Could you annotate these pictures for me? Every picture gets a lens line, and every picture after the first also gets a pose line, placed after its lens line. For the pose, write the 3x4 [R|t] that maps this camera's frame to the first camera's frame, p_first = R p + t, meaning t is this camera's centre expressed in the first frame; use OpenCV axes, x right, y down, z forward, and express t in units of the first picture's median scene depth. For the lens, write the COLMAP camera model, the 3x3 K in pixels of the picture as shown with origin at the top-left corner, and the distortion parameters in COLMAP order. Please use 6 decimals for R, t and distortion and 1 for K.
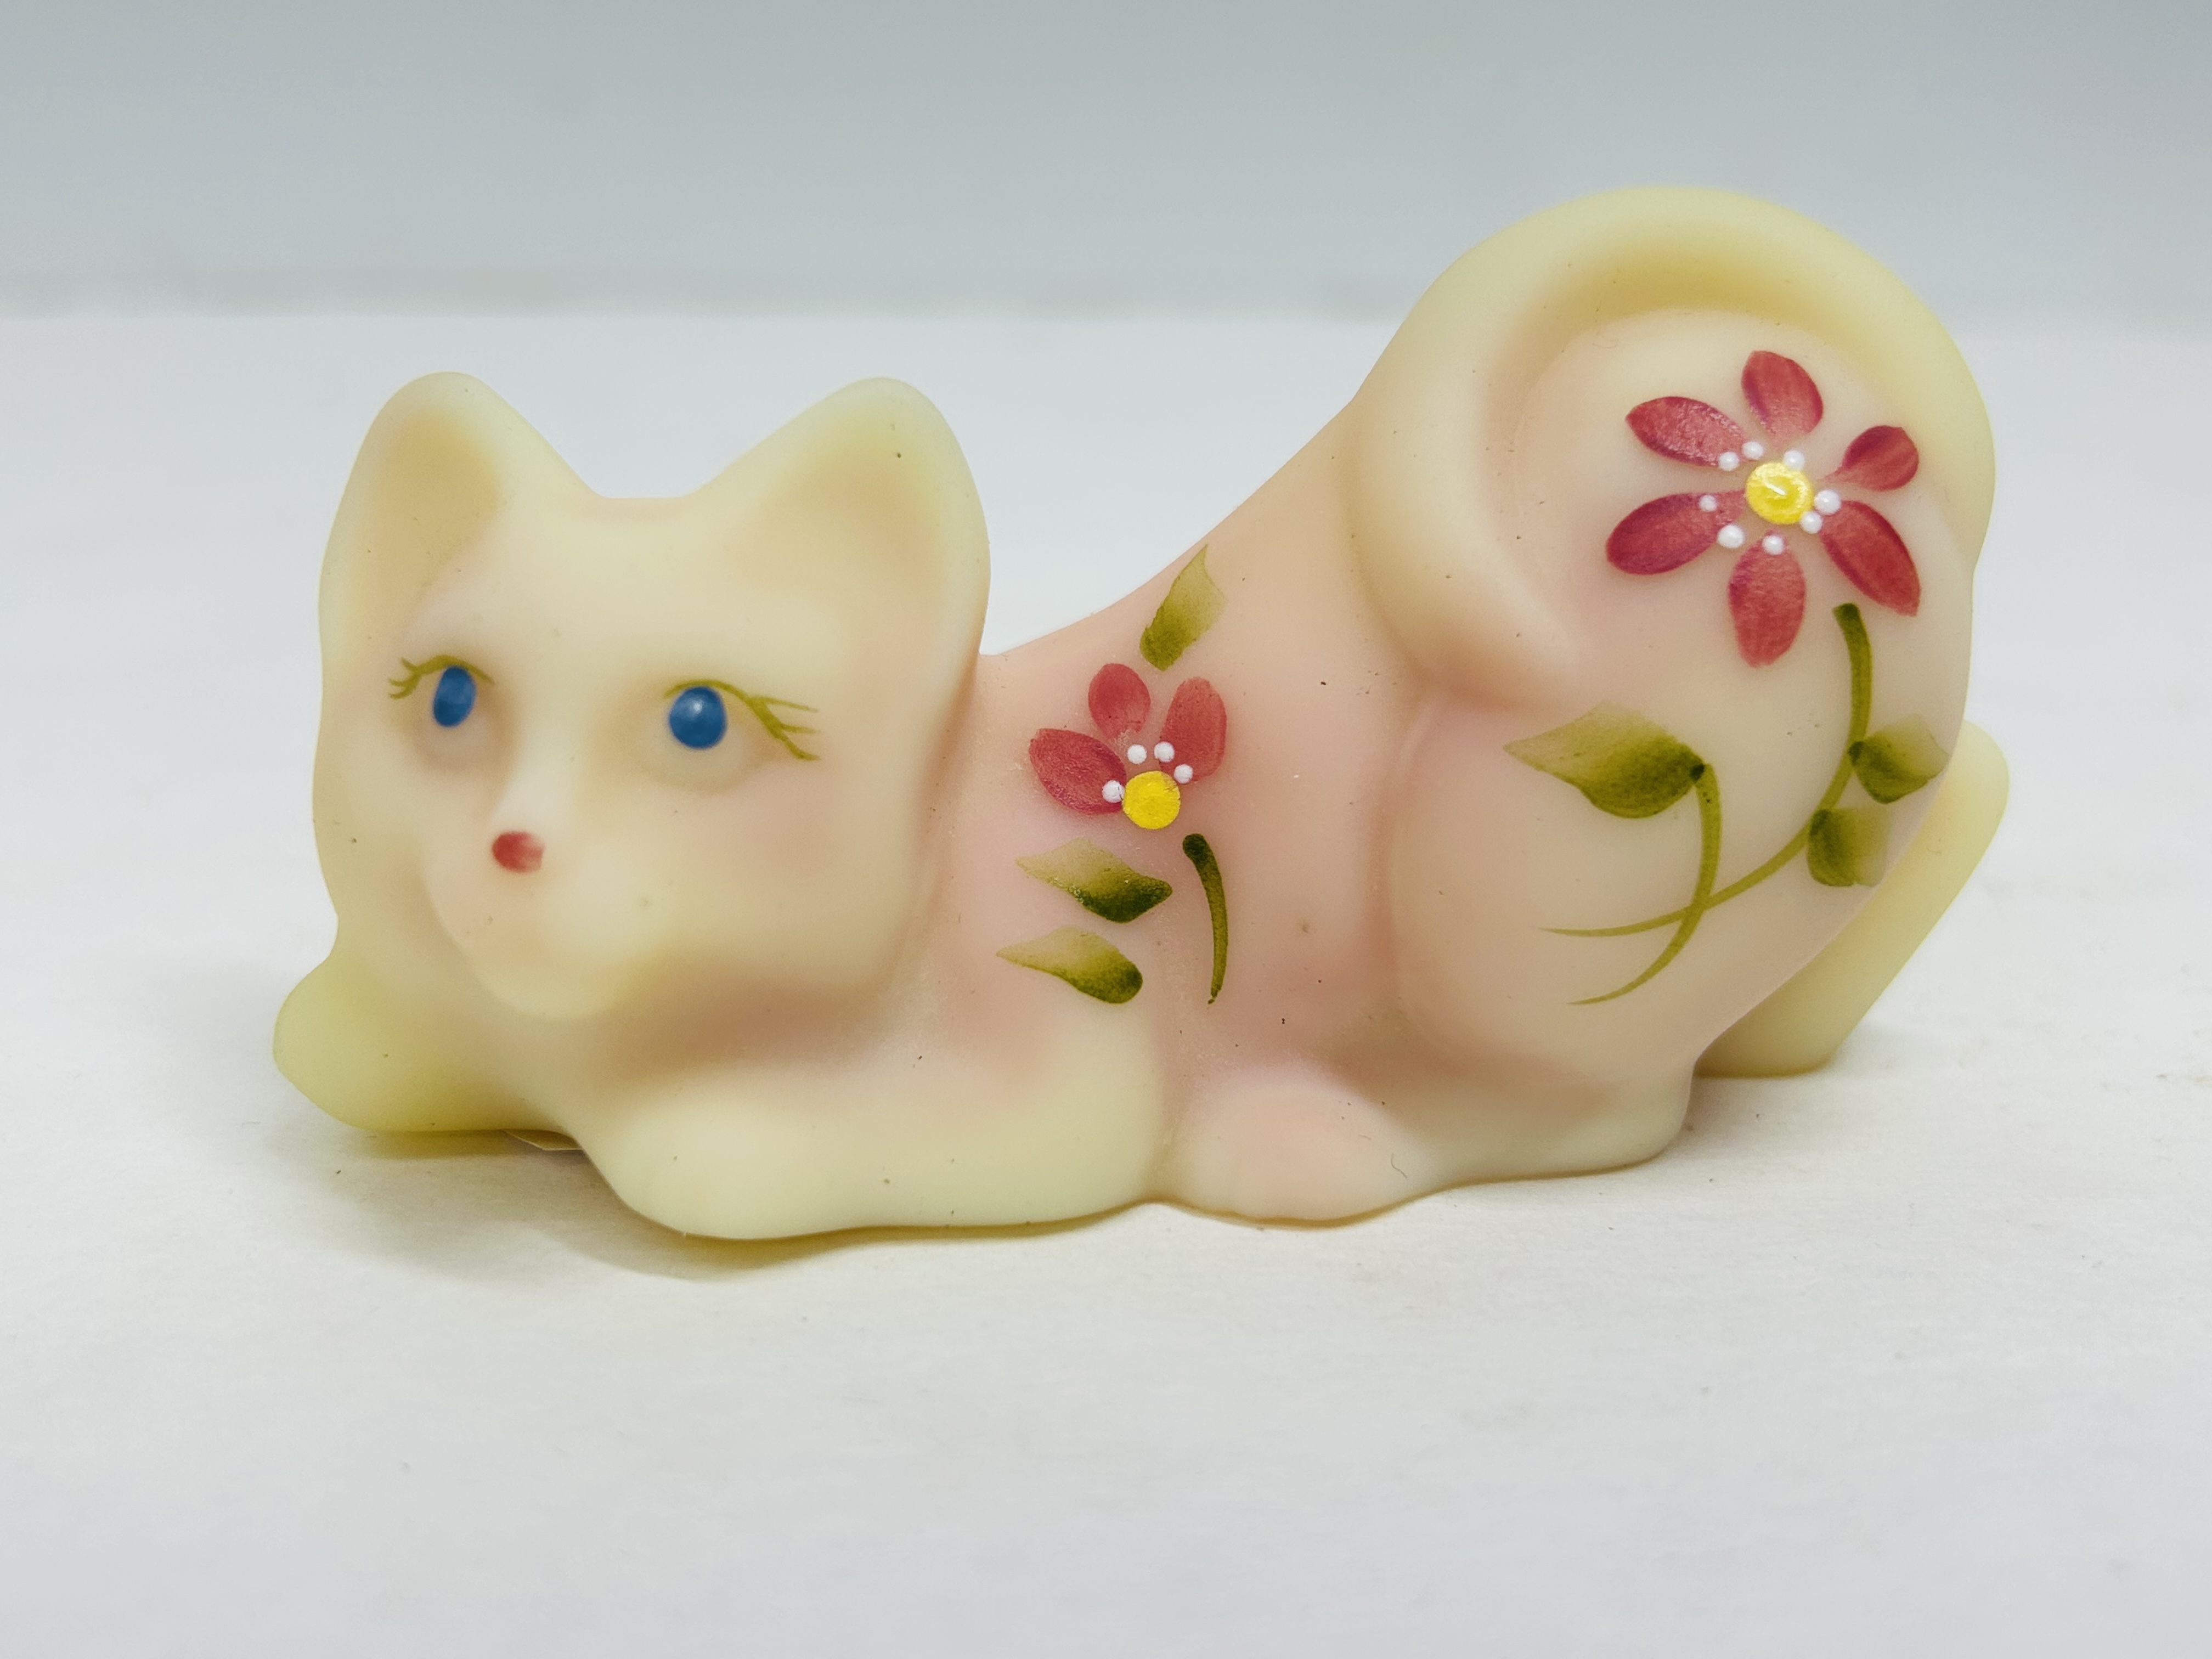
lens RADIAL K [[2242.5, 0, 1119.0], [0, 2242.5, 828.9], [0, 0, 1]] dist [-0.016303, 0.000000]
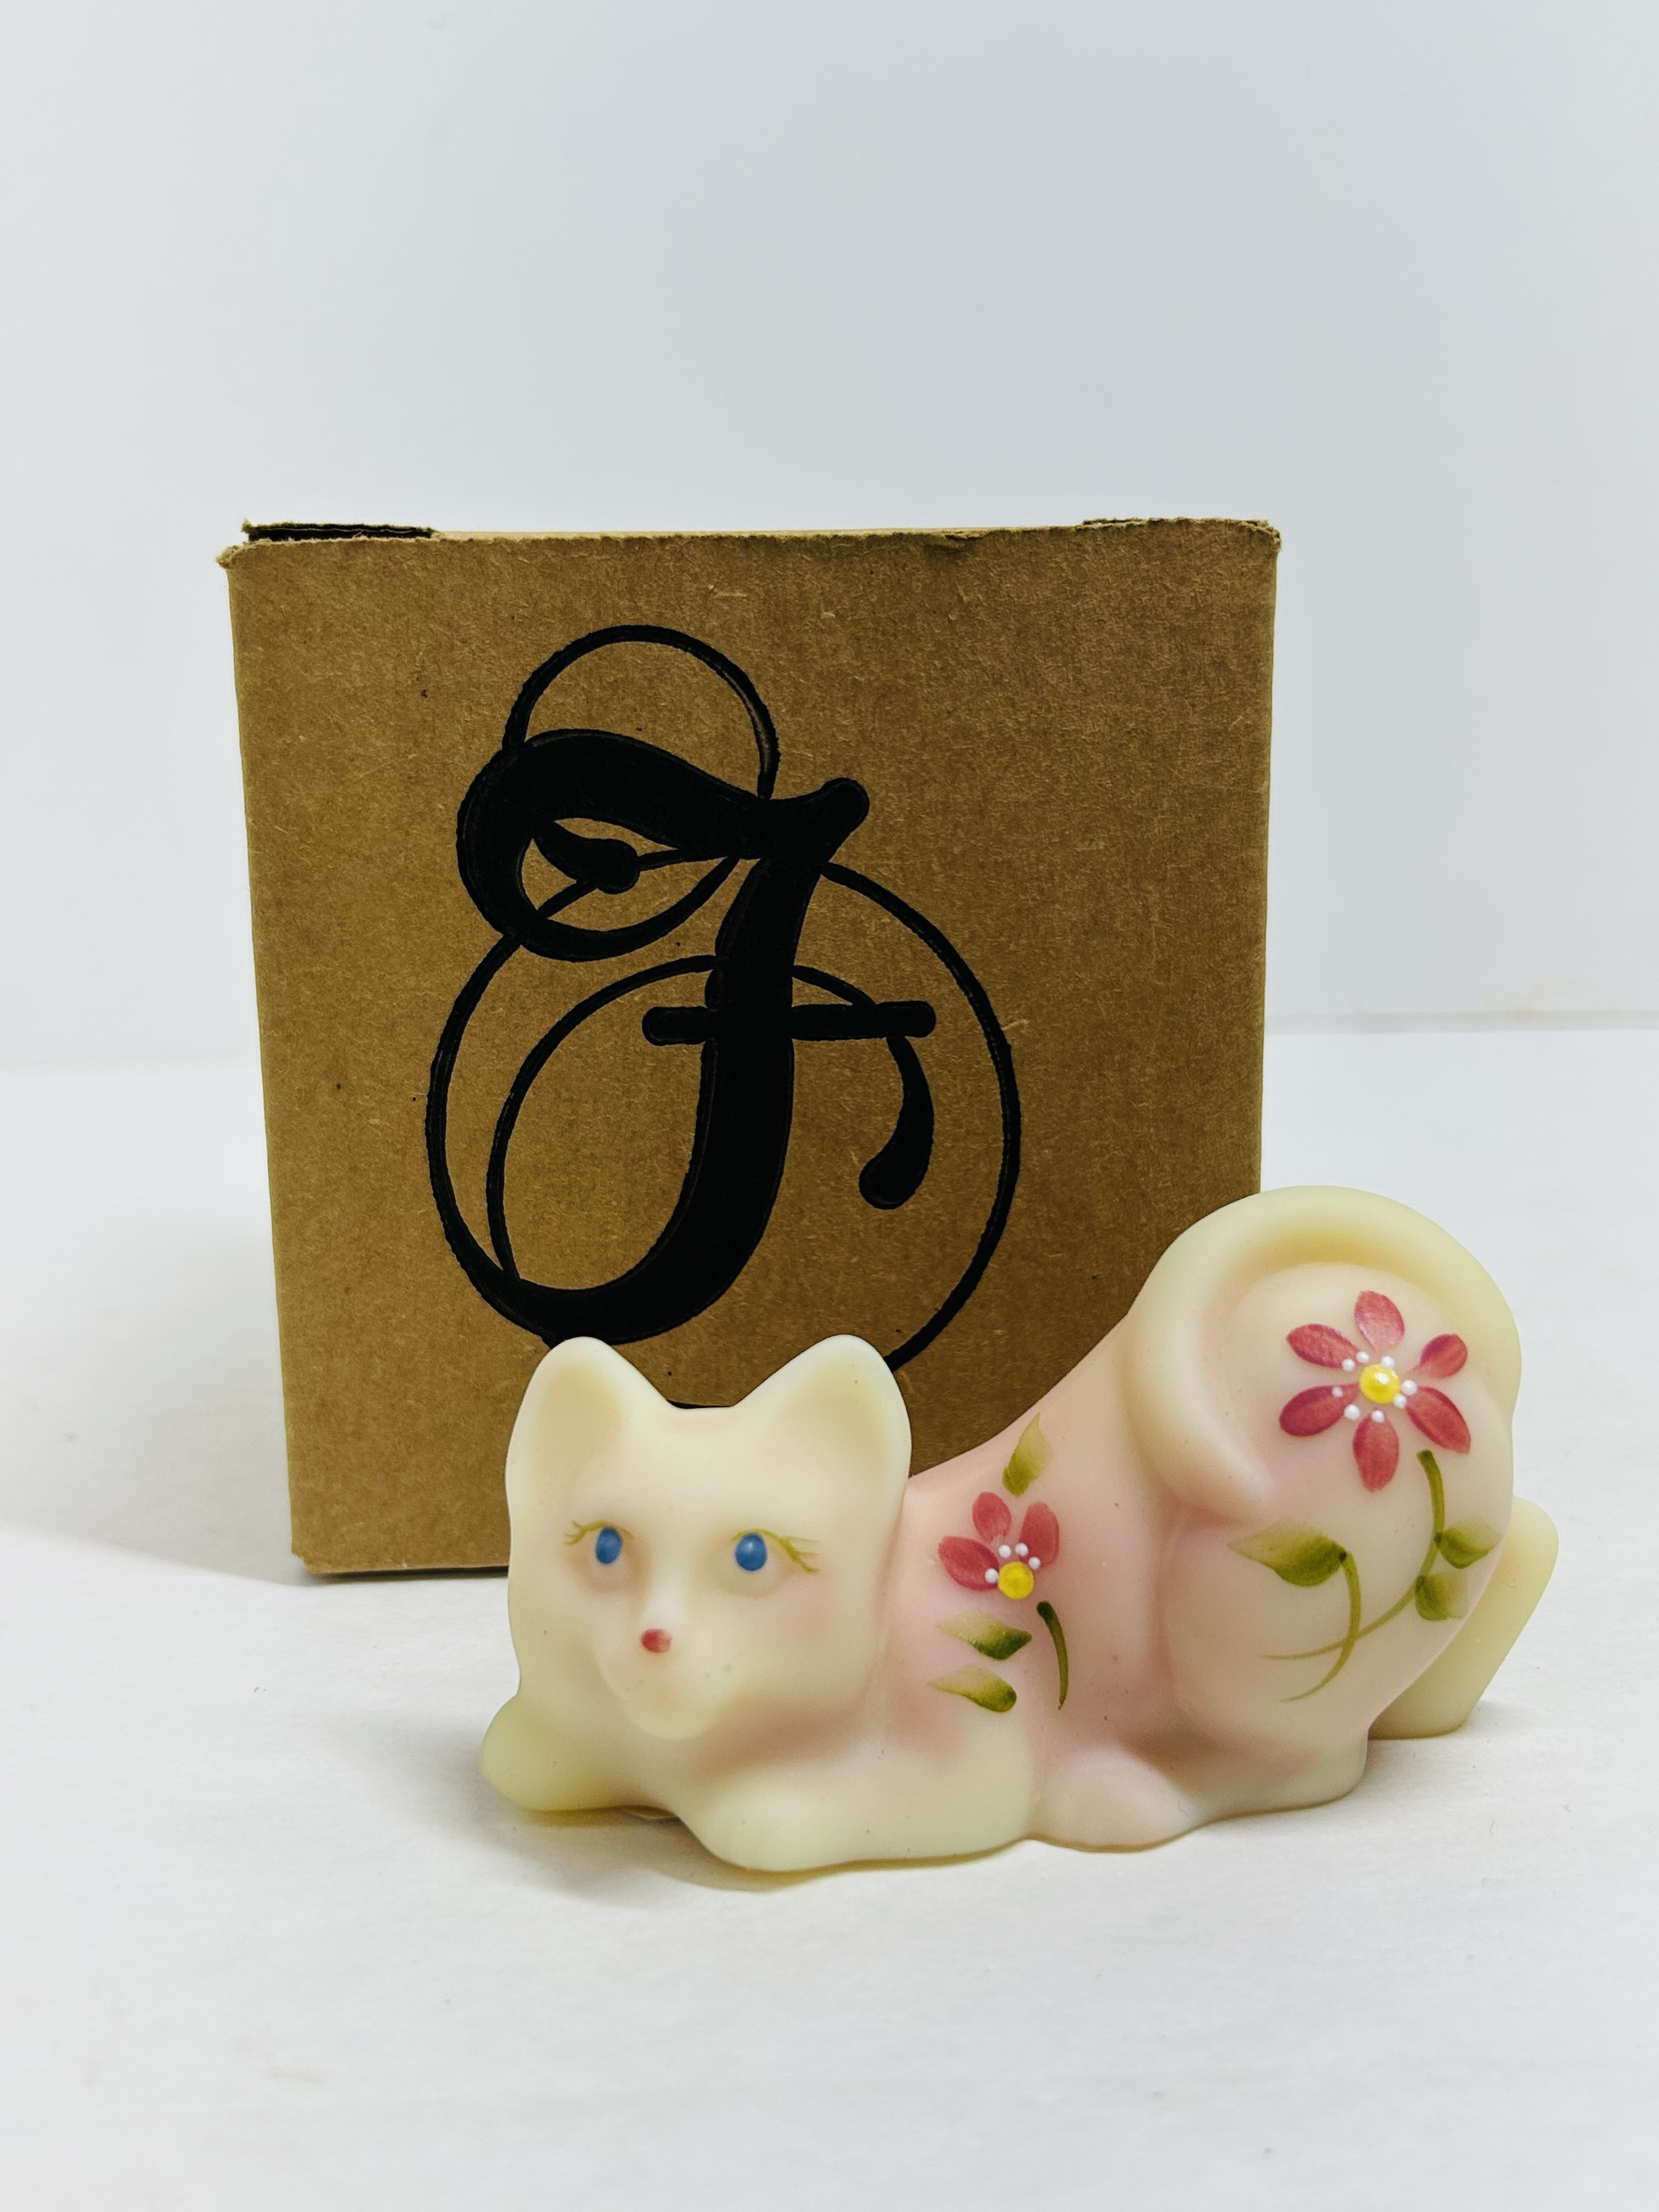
lens RADIAL K [[2242.5, 0, 854.8], [0, 2242.5, 1025.2], [0, 0, 1]] dist [-0.016303, 0.000000]
pose [[0.998494, -0.048316, -0.025986, -0.042694], [0.042662, 0.981639, -0.185917, -0.117617], [0.034491, 0.184529, 0.982222, -0.715699]]
